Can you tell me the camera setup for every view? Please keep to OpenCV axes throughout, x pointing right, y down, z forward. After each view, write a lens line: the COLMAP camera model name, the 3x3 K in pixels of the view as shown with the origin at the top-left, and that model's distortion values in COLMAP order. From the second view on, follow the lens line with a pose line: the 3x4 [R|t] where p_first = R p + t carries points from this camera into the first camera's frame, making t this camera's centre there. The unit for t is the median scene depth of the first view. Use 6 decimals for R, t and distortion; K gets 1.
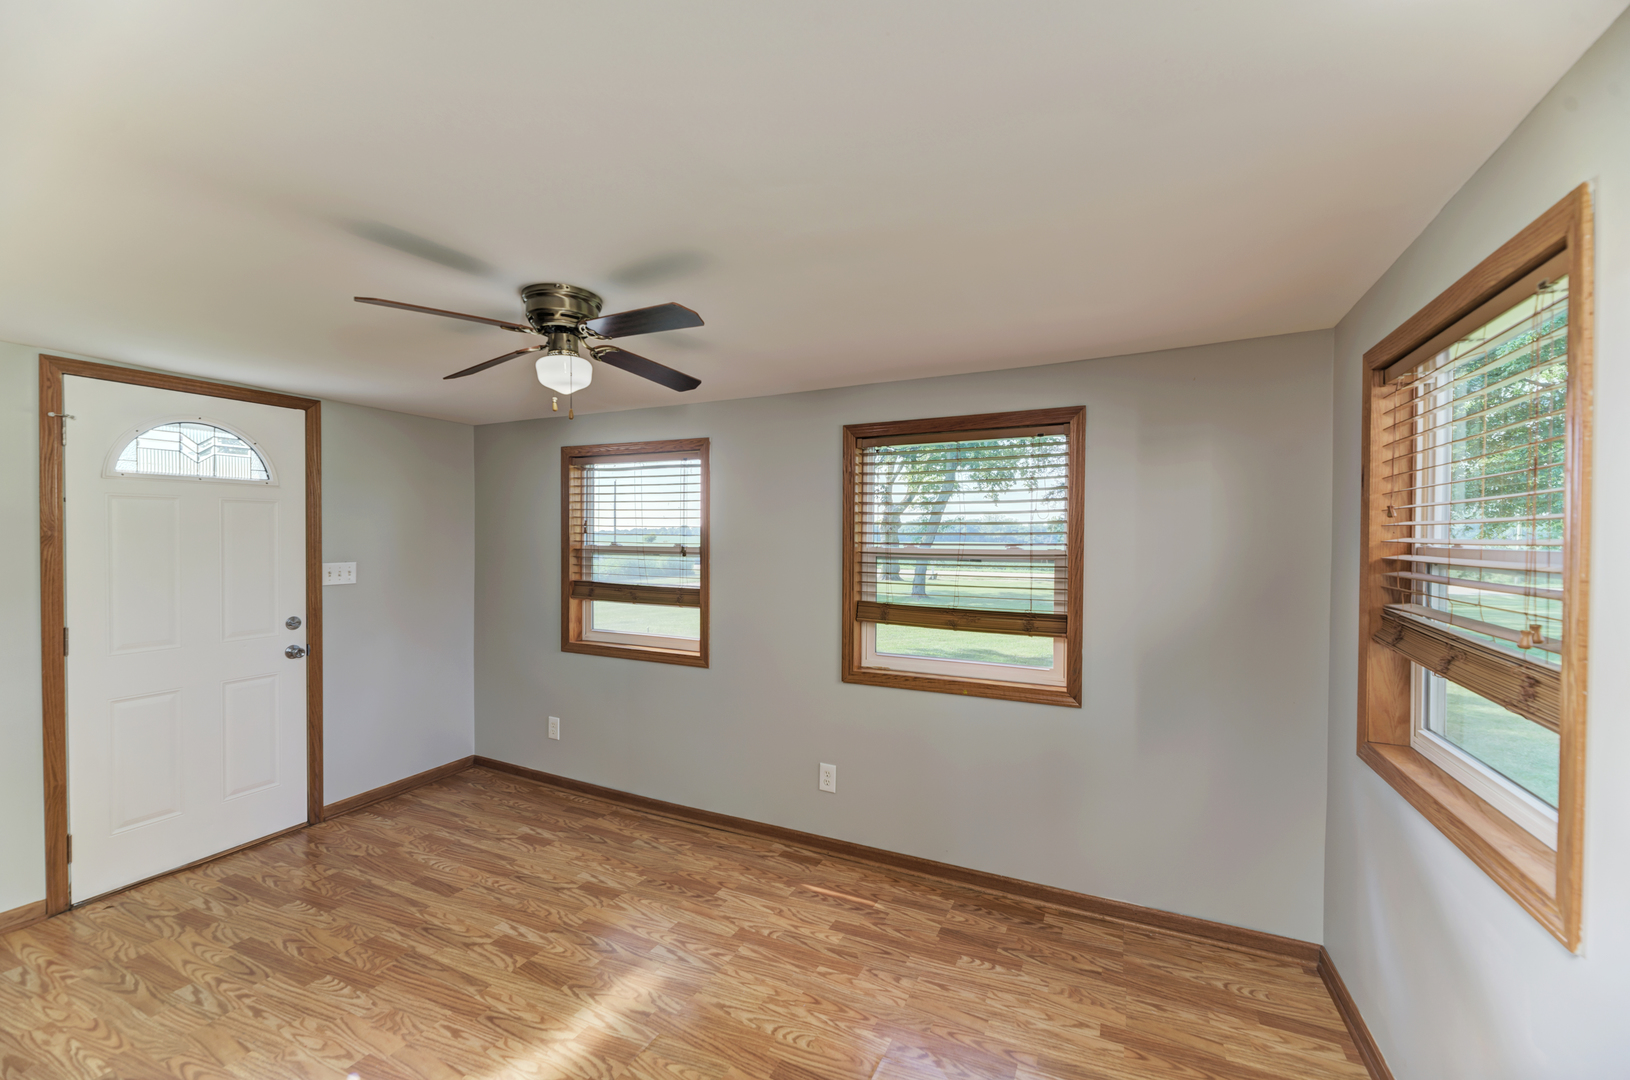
lens RADIAL K [[654.5, 0, 806.8], [0, 654.5, 539.2], [0, 0, 1]] dist [0.003546, -0.001613]
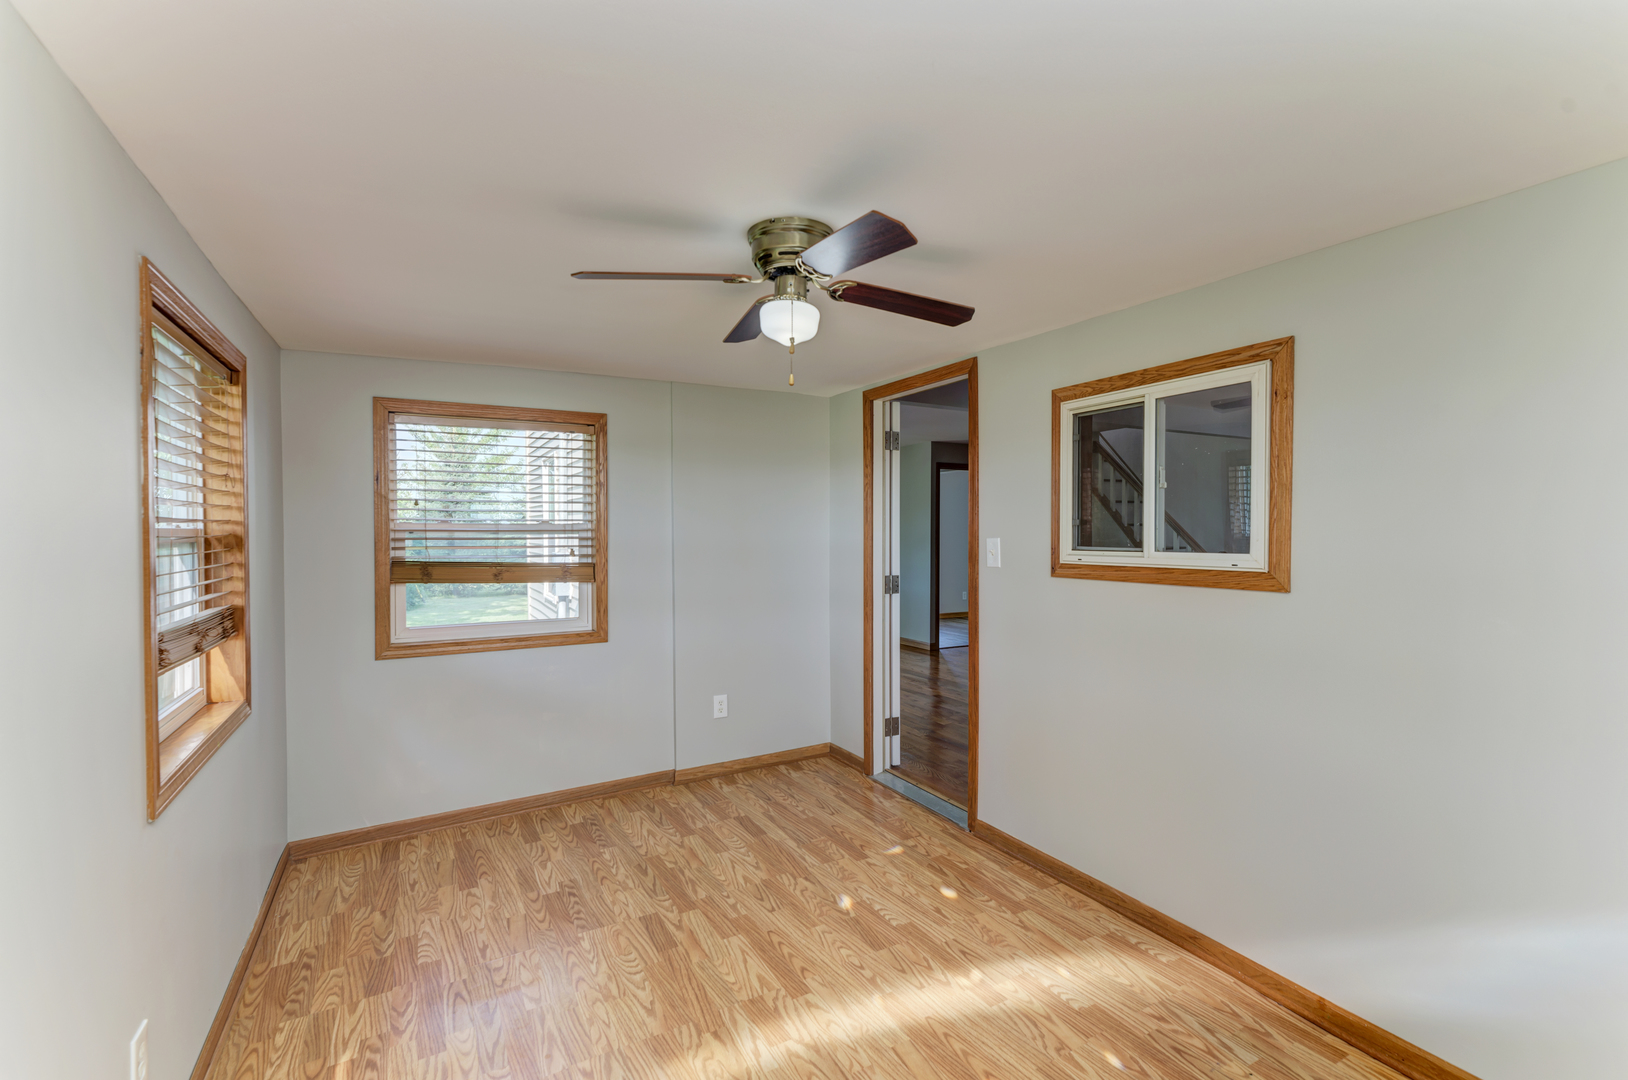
lens RADIAL K [[718.2, 0, 811.9], [0, 718.2, 540.2], [0, 0, 1]] dist [0.016531, -0.000482]
pose [[-0.817991, -0.011074, 0.575125, -0.933364], [-0.001507, 0.999853, 0.017108, 0.015304], [-0.575230, 0.013127, -0.817887, 1.746907]]
